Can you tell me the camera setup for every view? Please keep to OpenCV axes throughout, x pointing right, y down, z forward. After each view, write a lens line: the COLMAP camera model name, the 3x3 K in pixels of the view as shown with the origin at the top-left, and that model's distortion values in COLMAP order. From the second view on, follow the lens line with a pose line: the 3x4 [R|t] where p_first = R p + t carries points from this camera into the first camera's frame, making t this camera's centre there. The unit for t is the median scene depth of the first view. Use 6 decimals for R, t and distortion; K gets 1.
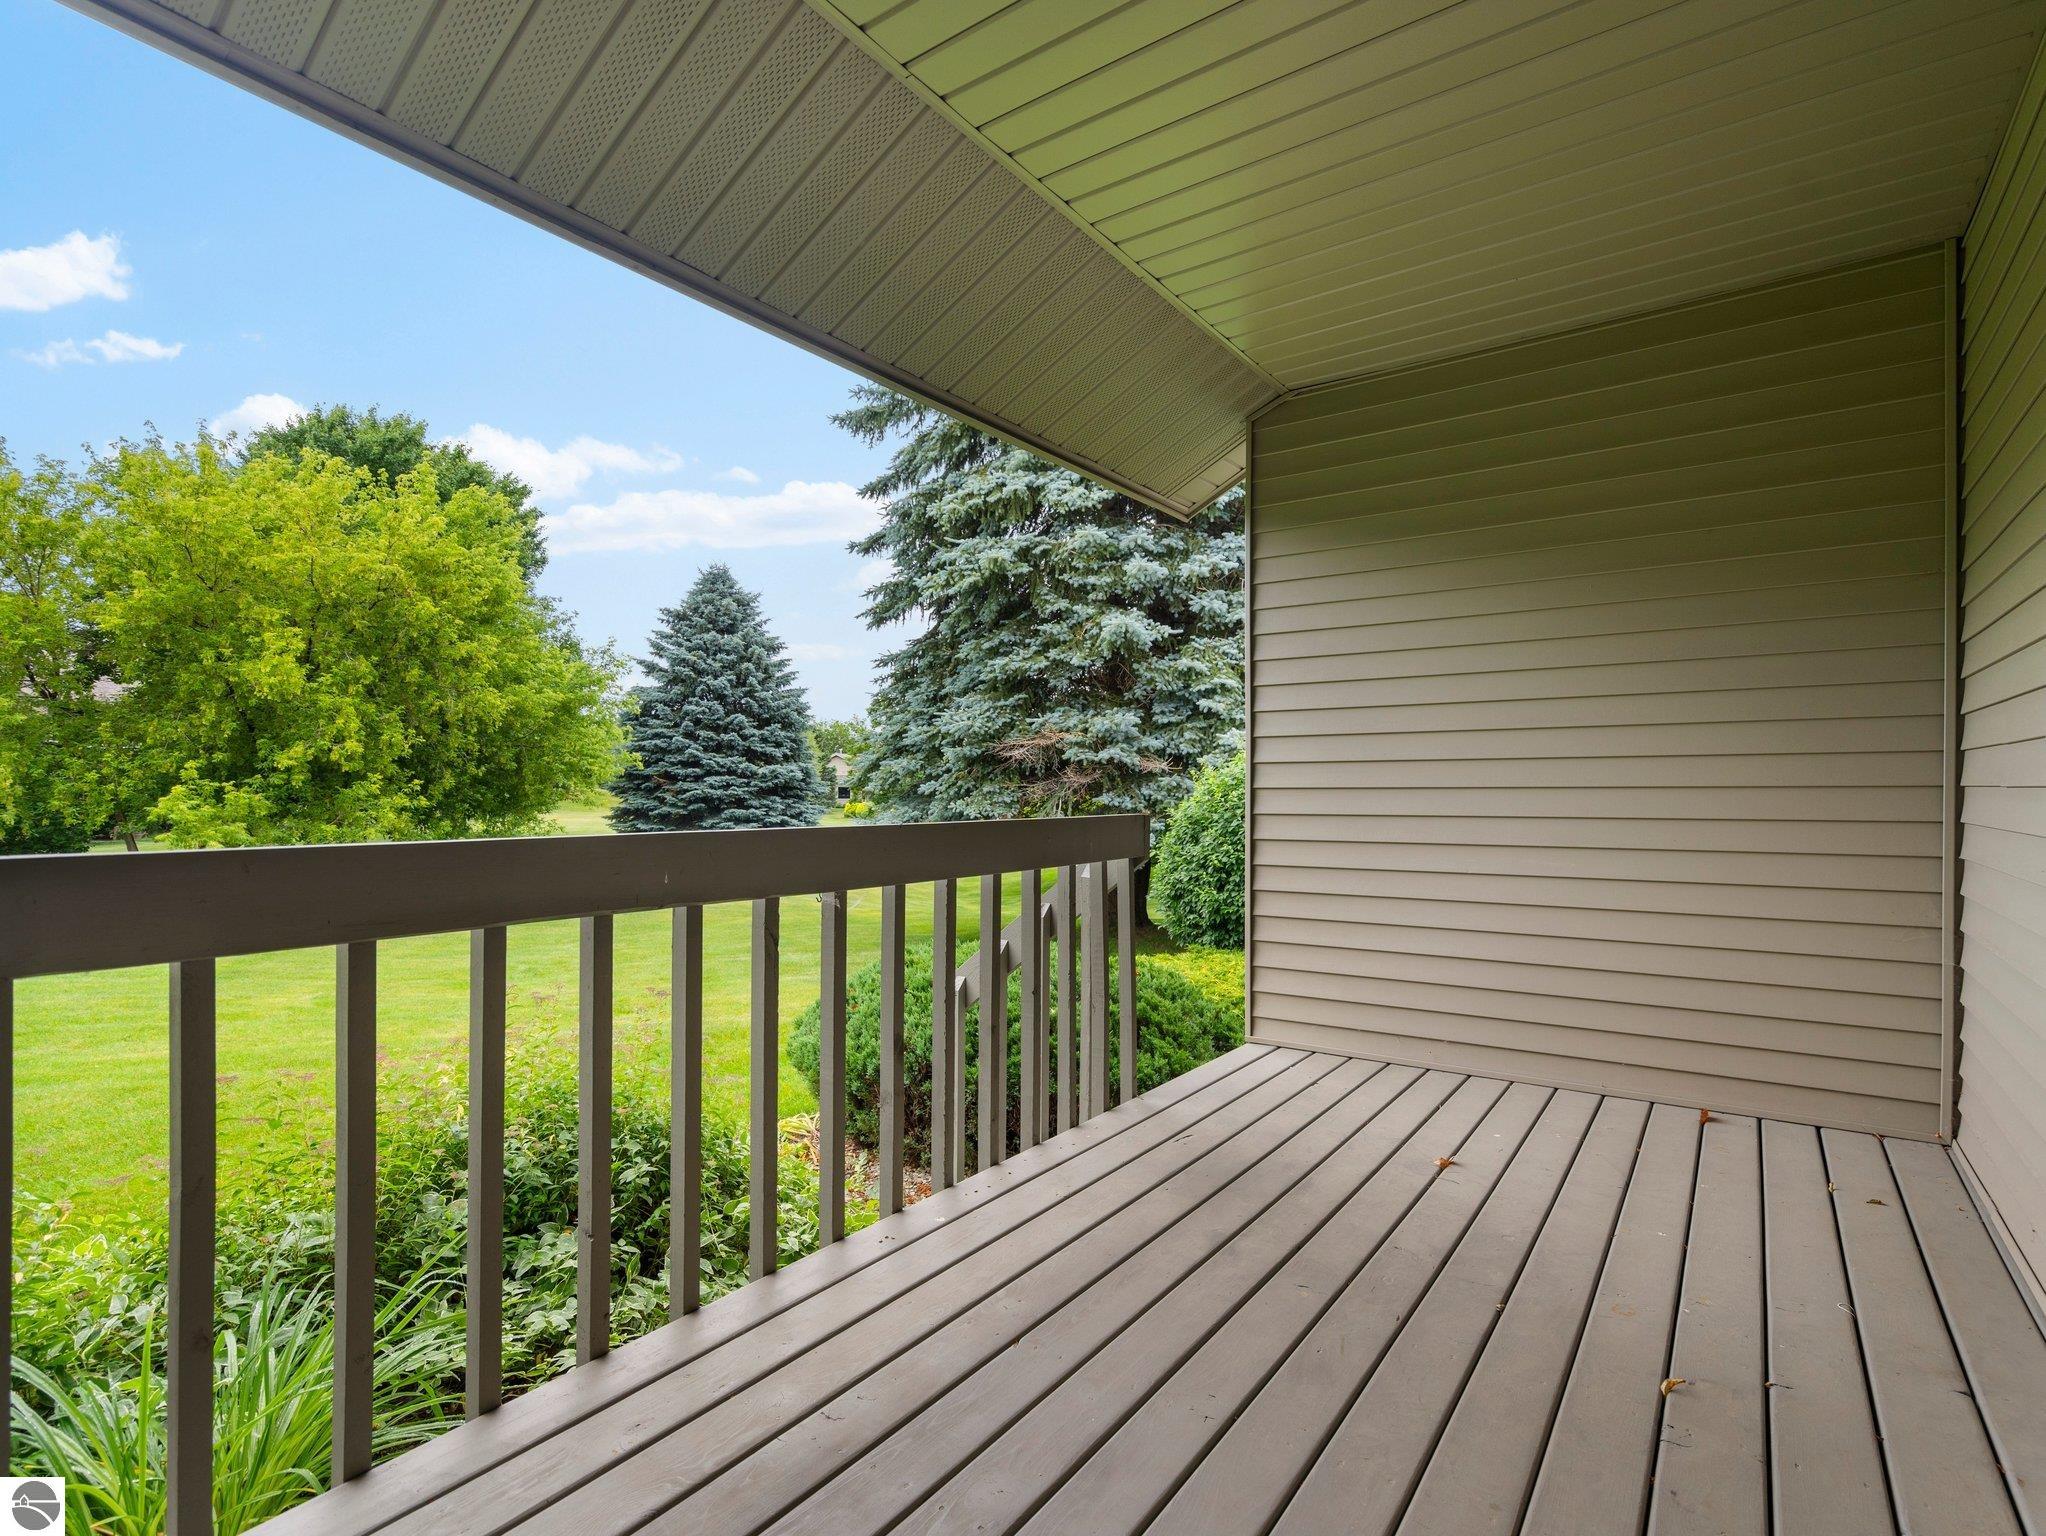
lens RADIAL K [[1045.9, 0, 1016.6], [0, 1045.9, 788.7], [0, 0, 1]] dist [0.000686, 0.000702]
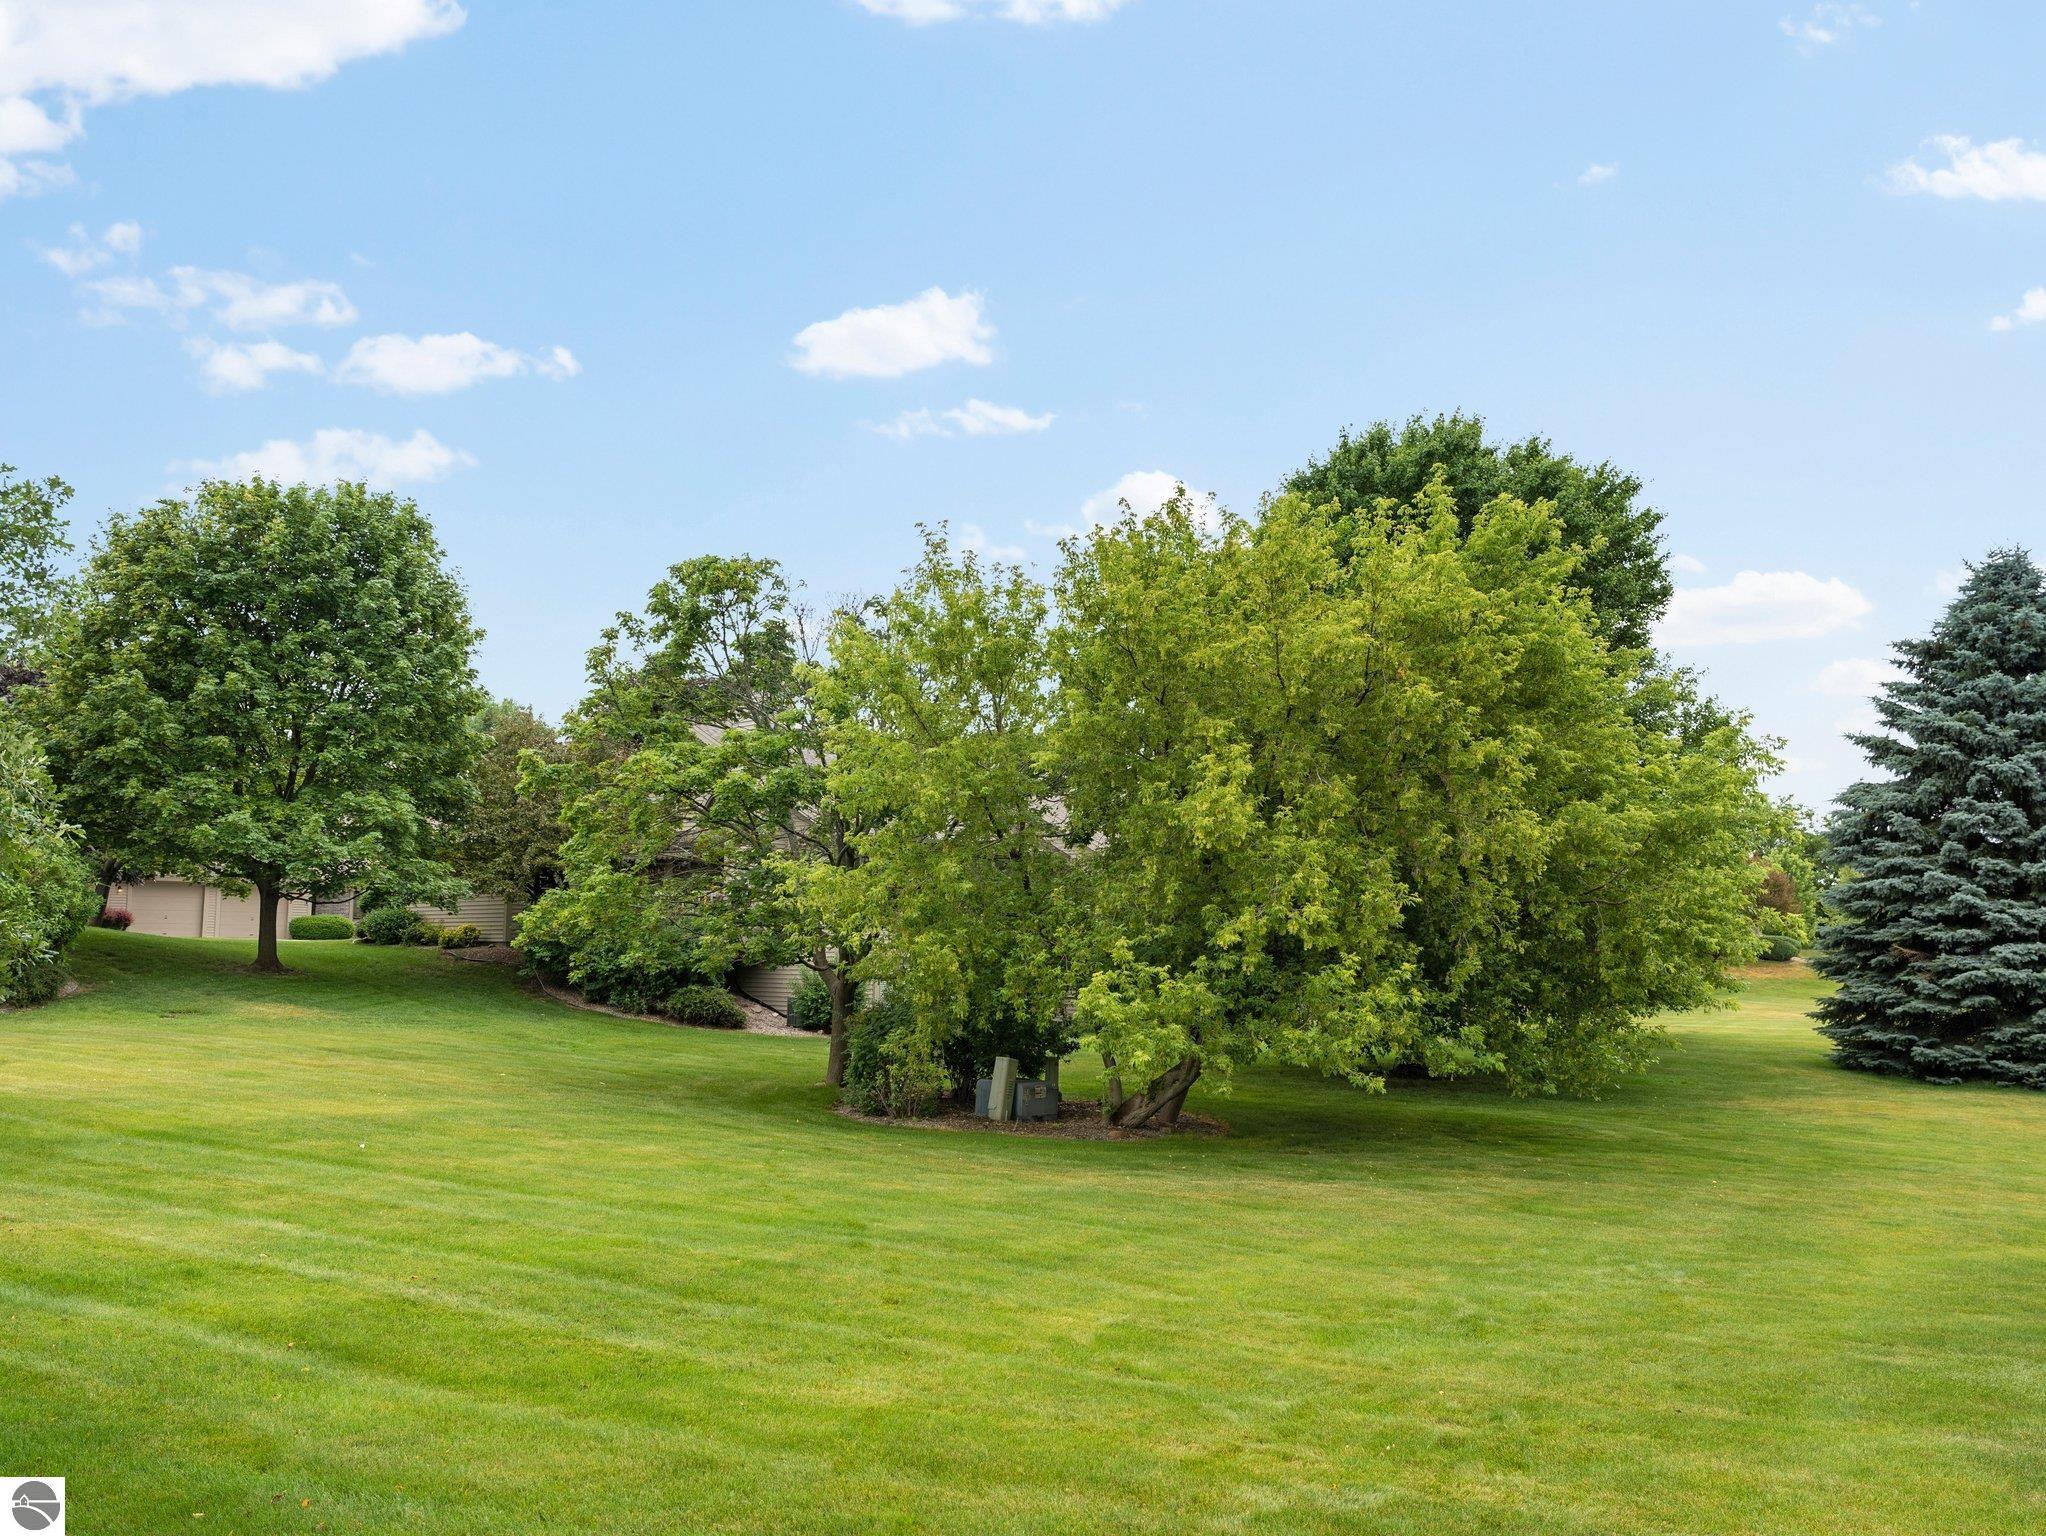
lens RADIAL K [[1690.7, 0, 1023.0], [0, 1690.7, 768.0], [0, 0, 1]] dist [0.001322, 0.003832]
pose [[0.662091, -0.080158, -0.745124, 0.052033], [-0.002133, 0.994058, -0.108833, -0.013943], [0.749421, 0.073646, 0.657986, 0.141892]]
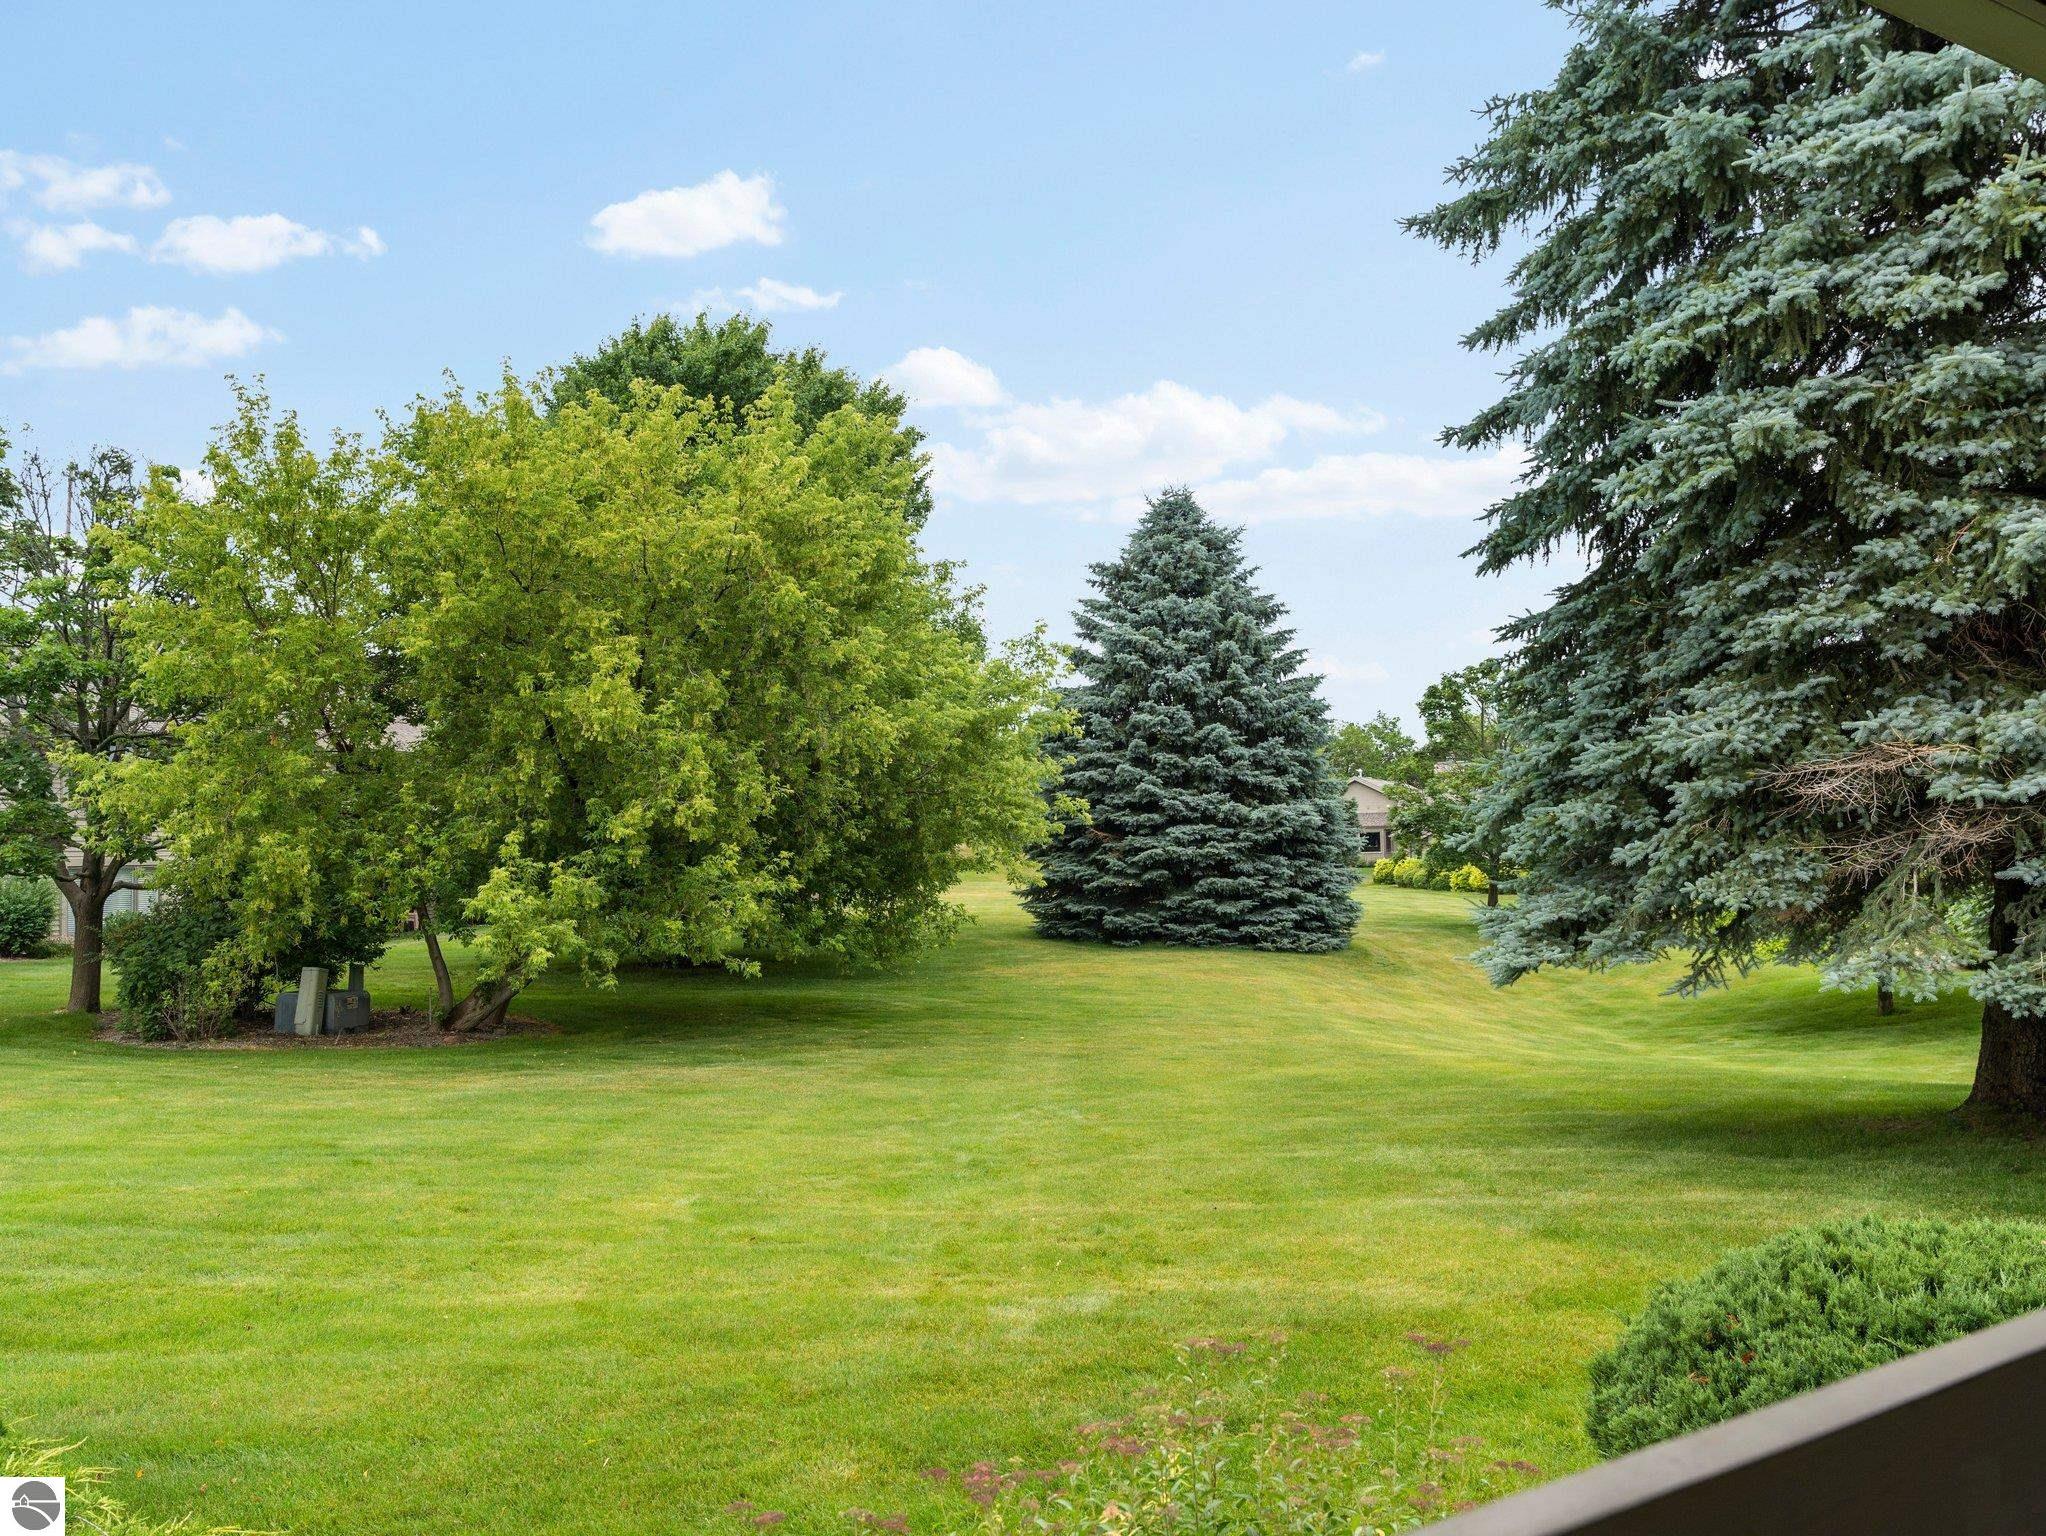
lens RADIAL K [[1705.8, 0, 1020.2], [0, 1705.8, 755.6], [0, 0, 1]] dist [-0.002022, 0.011732]
pose [[0.936164, -0.039912, -0.349291, -0.052956], [0.023966, 0.998469, -0.049856, -0.011681], [0.350746, 0.038302, 0.935687, 0.035472]]
